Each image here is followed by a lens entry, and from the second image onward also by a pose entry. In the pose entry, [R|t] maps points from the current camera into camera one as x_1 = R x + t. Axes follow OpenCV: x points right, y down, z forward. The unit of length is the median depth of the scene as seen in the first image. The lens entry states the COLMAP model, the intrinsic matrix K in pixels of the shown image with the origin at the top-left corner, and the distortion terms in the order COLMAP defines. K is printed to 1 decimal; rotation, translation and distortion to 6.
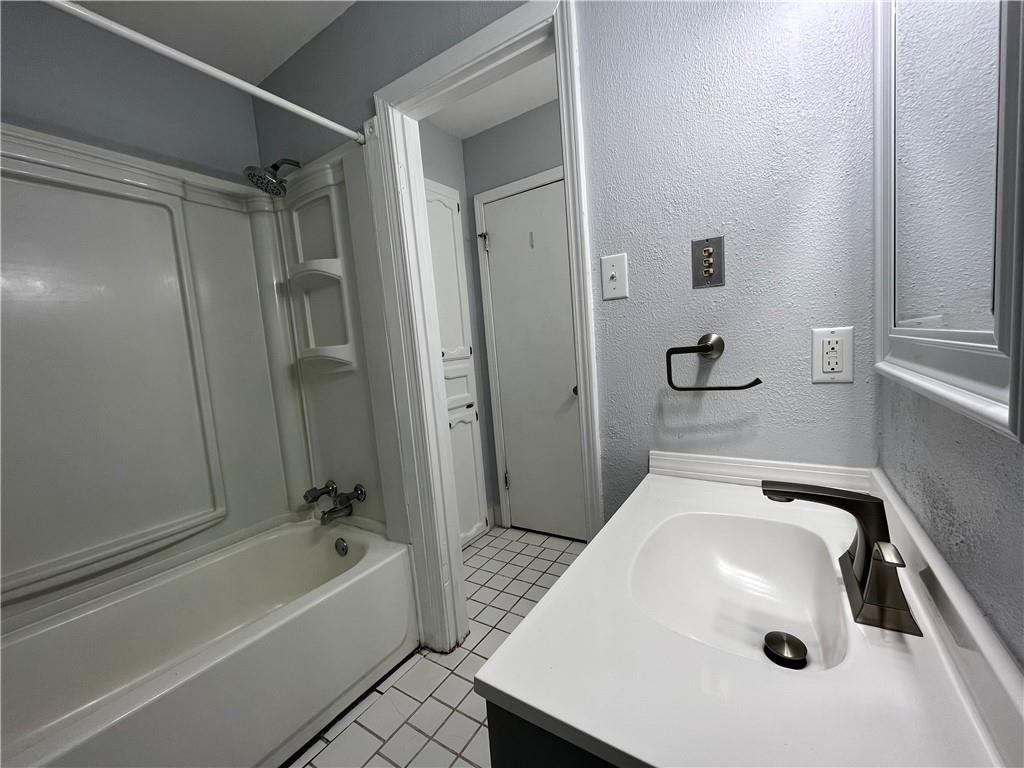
lens RADIAL K [[413.9, 0, 512.3], [0, 413.9, 383.1], [0, 0, 1]] dist [-0.002352, -0.000636]
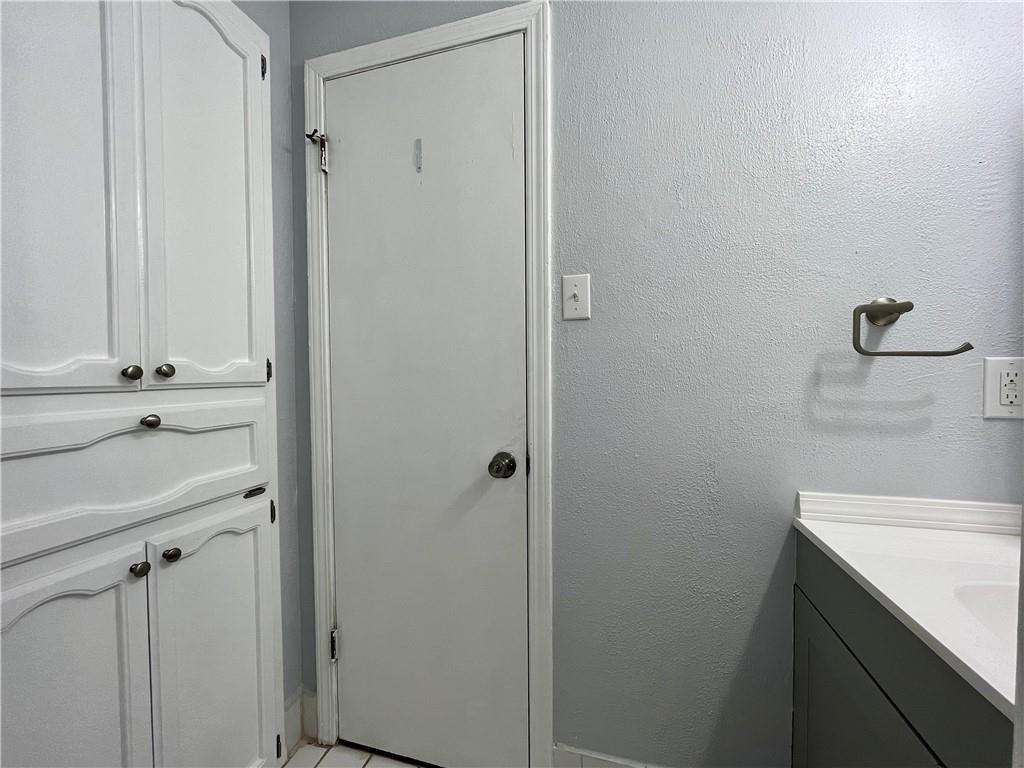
lens RADIAL K [[413.9, 0, 510.3], [0, 413.9, 380.3], [0, 0, 1]] dist [-0.002352, -0.000636]
pose [[0.951481, 0.064320, 0.300910, 0.017645], [-0.036489, 0.994594, -0.097218, -0.031369], [-0.305536, 0.081521, 0.948684, 0.480406]]
